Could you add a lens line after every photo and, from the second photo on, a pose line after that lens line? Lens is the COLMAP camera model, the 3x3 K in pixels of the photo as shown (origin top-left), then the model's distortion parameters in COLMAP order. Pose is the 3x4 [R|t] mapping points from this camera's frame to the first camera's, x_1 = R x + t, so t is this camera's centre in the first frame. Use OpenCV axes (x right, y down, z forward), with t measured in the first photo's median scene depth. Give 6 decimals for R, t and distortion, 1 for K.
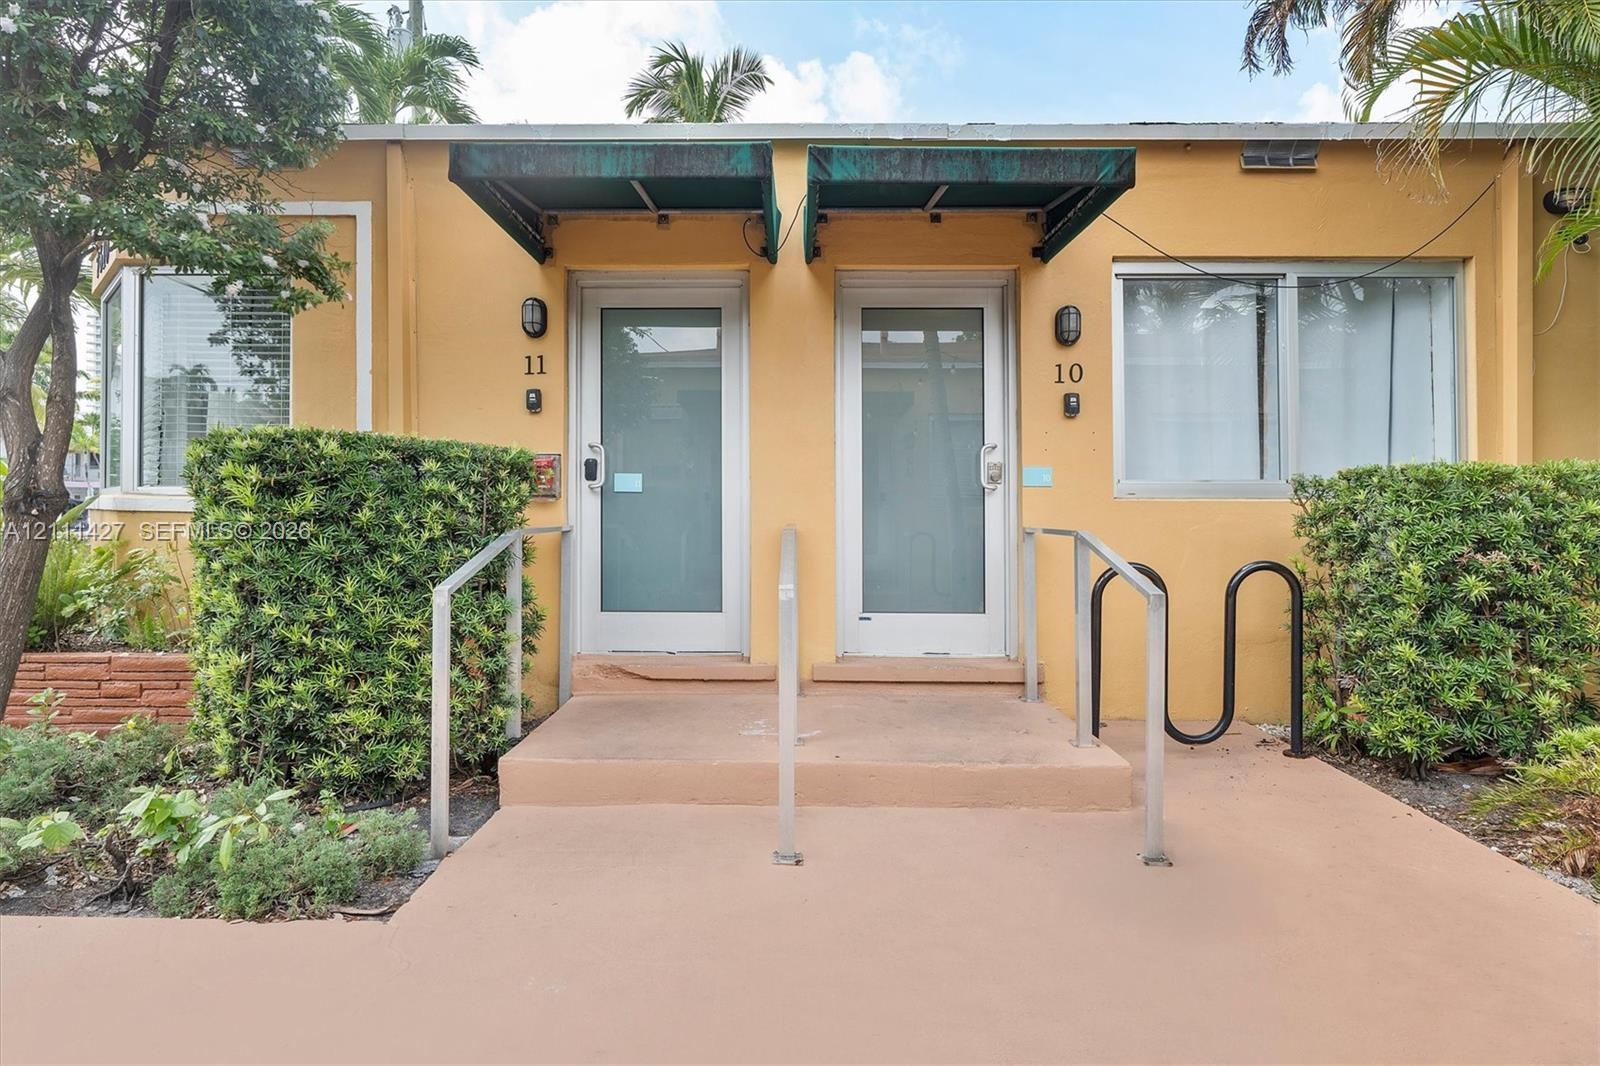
lens RADIAL K [[807.4, 0, 969.2], [0, 807.4, 502.5], [0, 0, 1]] dist [-0.003619, 0.001110]
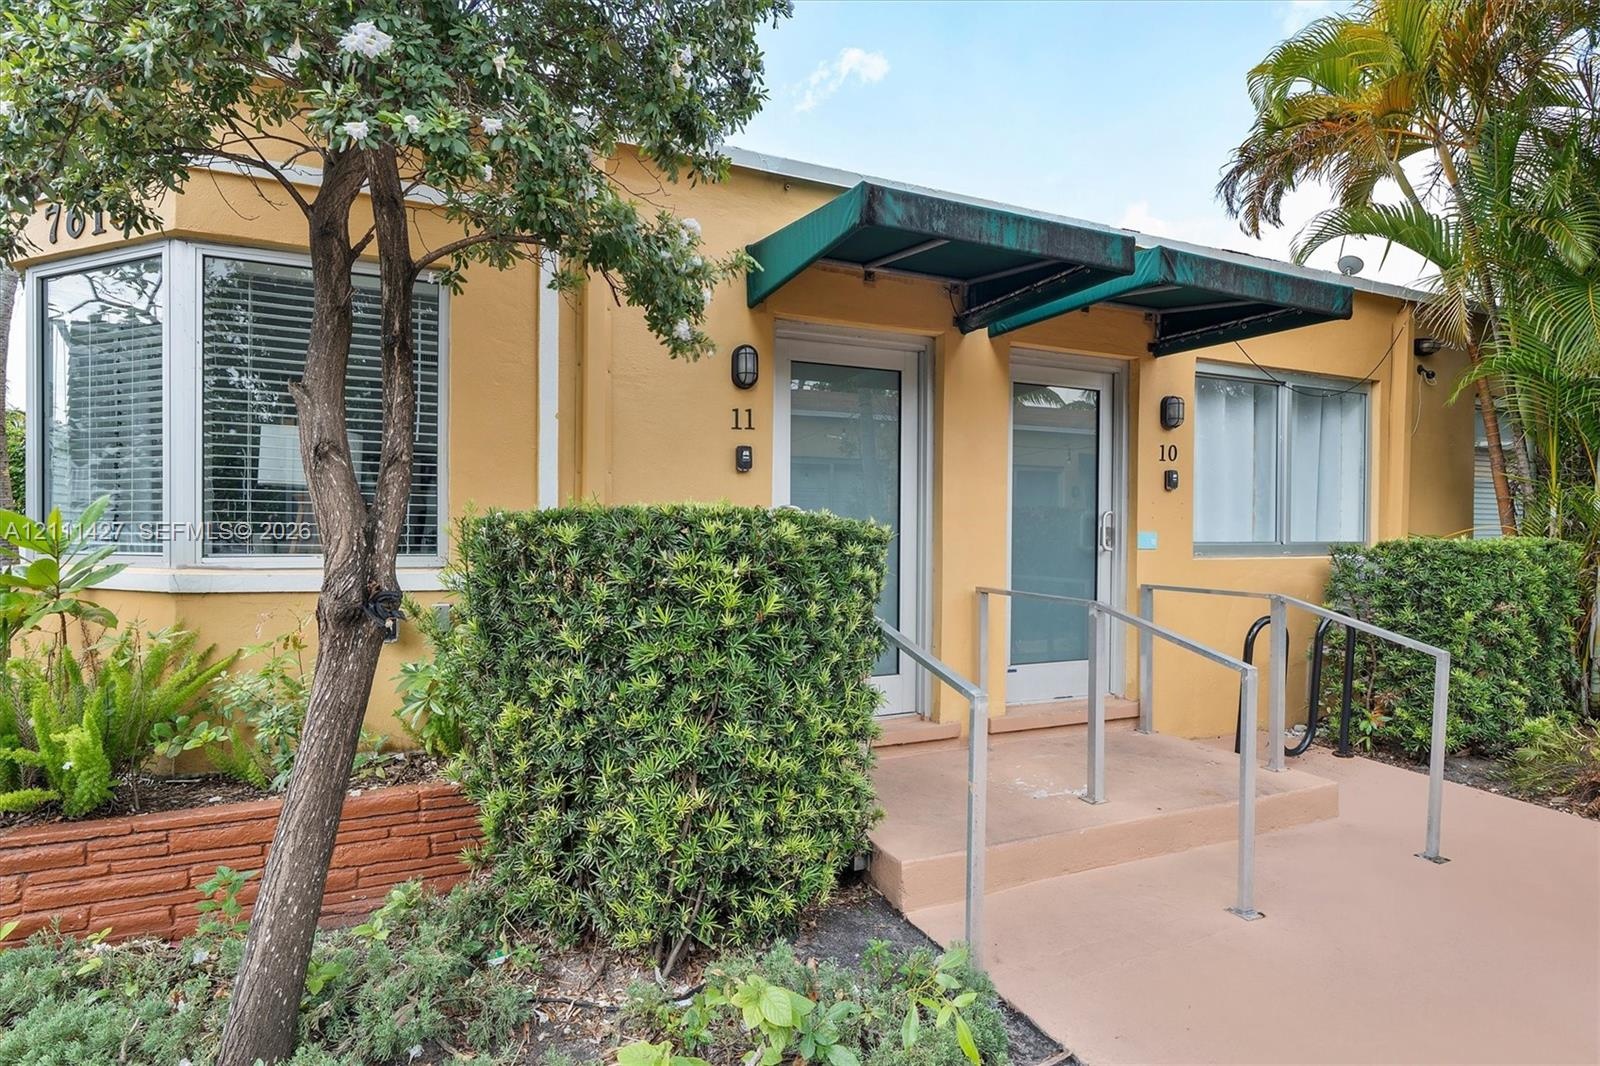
lens RADIAL K [[723.0, 0, 800.0], [0, 723.0, 533.0], [0, 0, 1]] dist [-0.002870, 0.000431]
pose [[0.928170, 0.002378, 0.372150, -0.818286], [-0.011728, 0.999670, 0.022863, -0.064697], [-0.371972, -0.025585, 0.927891, 0.229492]]
